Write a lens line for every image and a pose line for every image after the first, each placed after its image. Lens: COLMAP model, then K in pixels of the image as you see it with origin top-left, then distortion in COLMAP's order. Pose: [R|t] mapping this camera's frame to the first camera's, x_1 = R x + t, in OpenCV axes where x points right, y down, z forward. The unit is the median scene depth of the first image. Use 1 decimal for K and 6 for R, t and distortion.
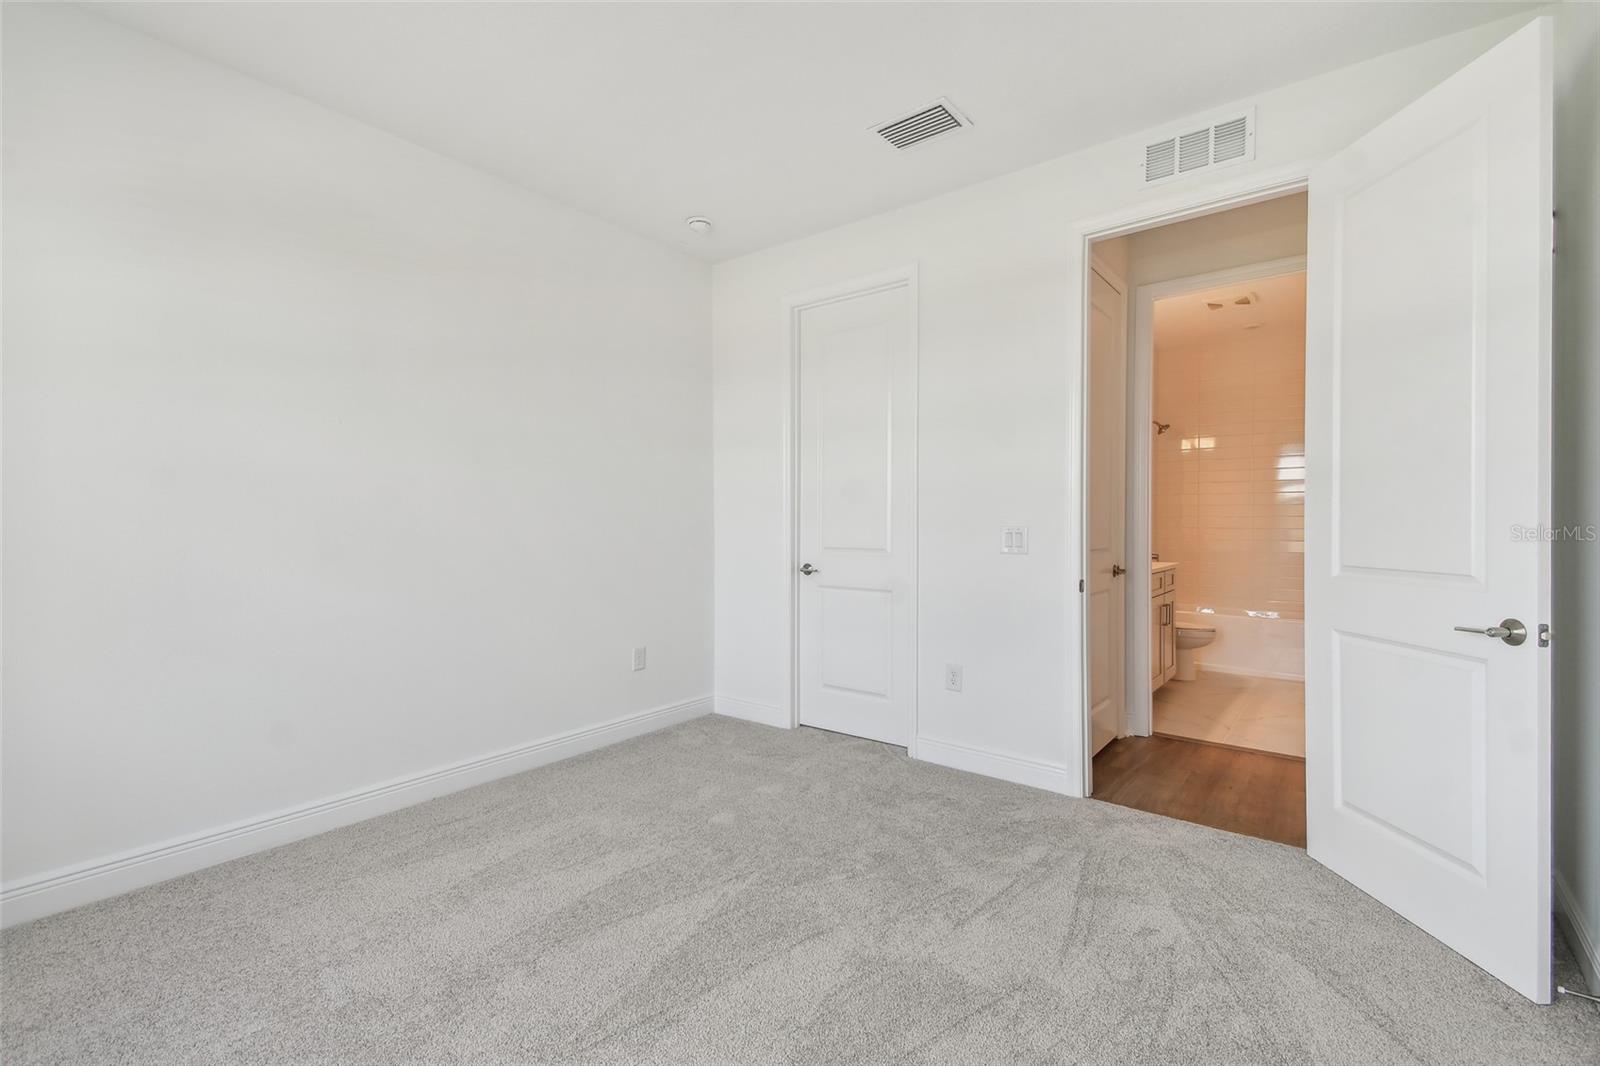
lens RADIAL K [[719.6, 0, 798.6], [0, 719.6, 536.6], [0, 0, 1]] dist [0.052090, -0.020576]
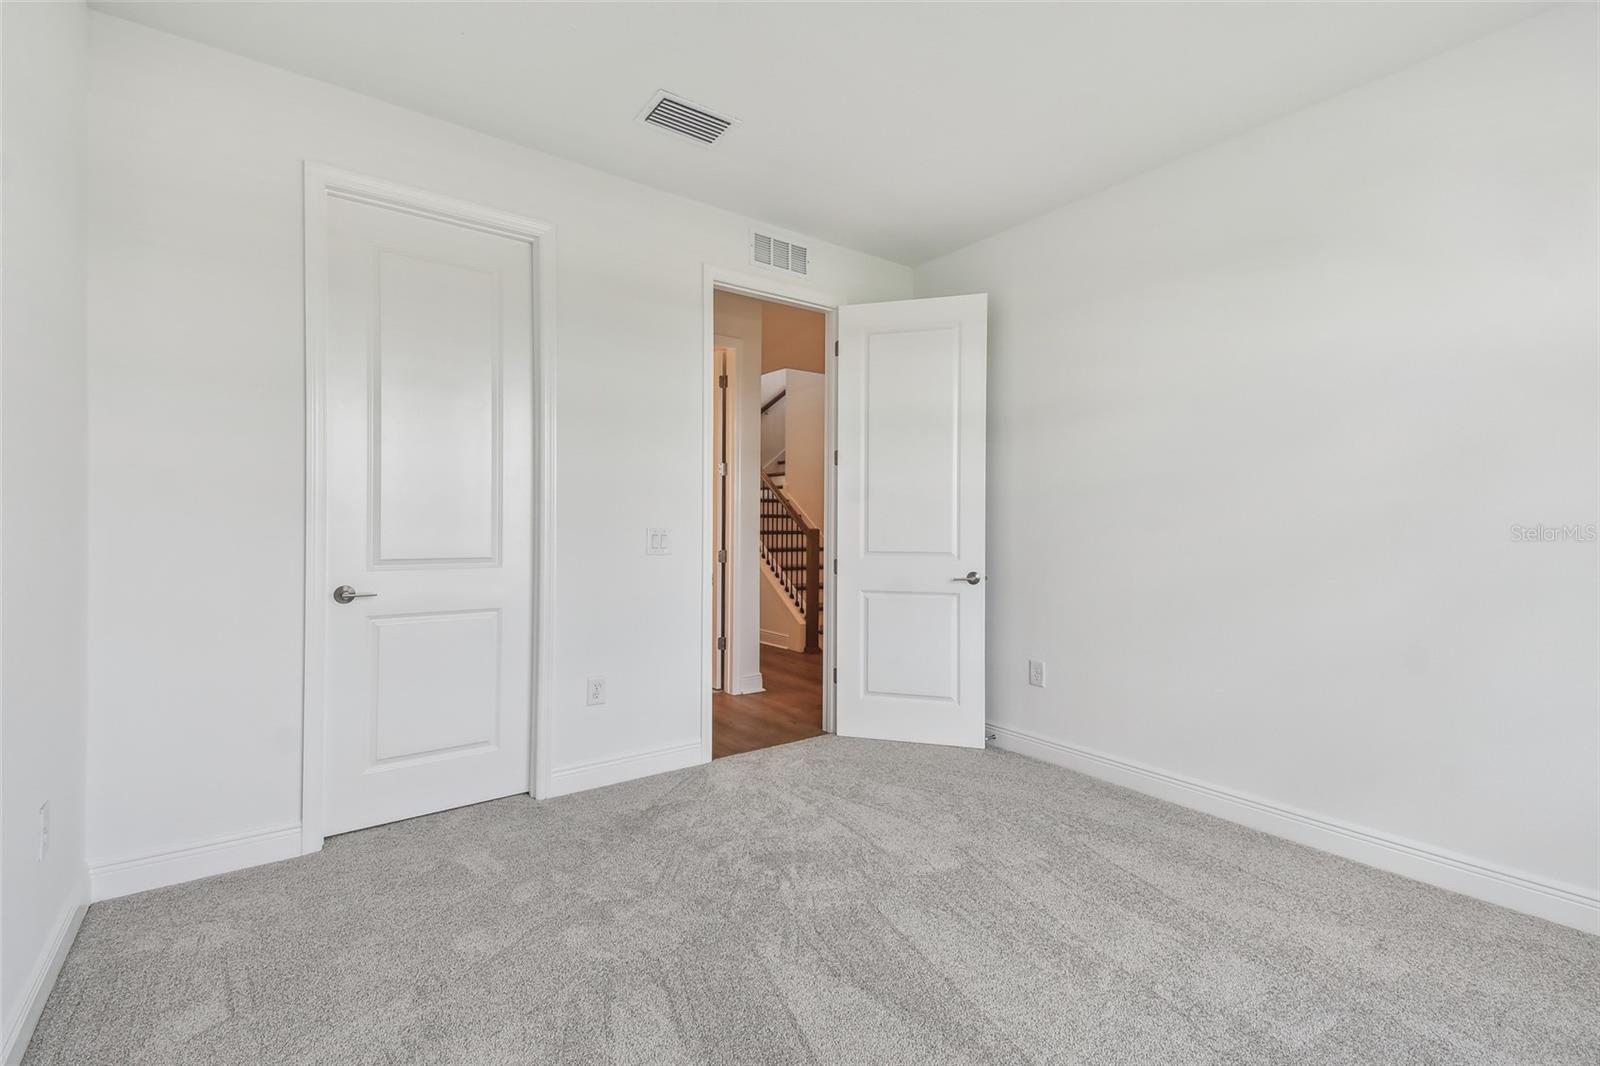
lens RADIAL K [[719.6, 0, 797.5], [0, 719.6, 534.0], [0, 0, 1]] dist [0.052090, -0.020576]
pose [[0.263397, -0.010017, 0.964636, -0.735133], [0.016114, 0.999852, 0.005983, -0.010264], [-0.964553, 0.013969, 0.263519, 0.597938]]
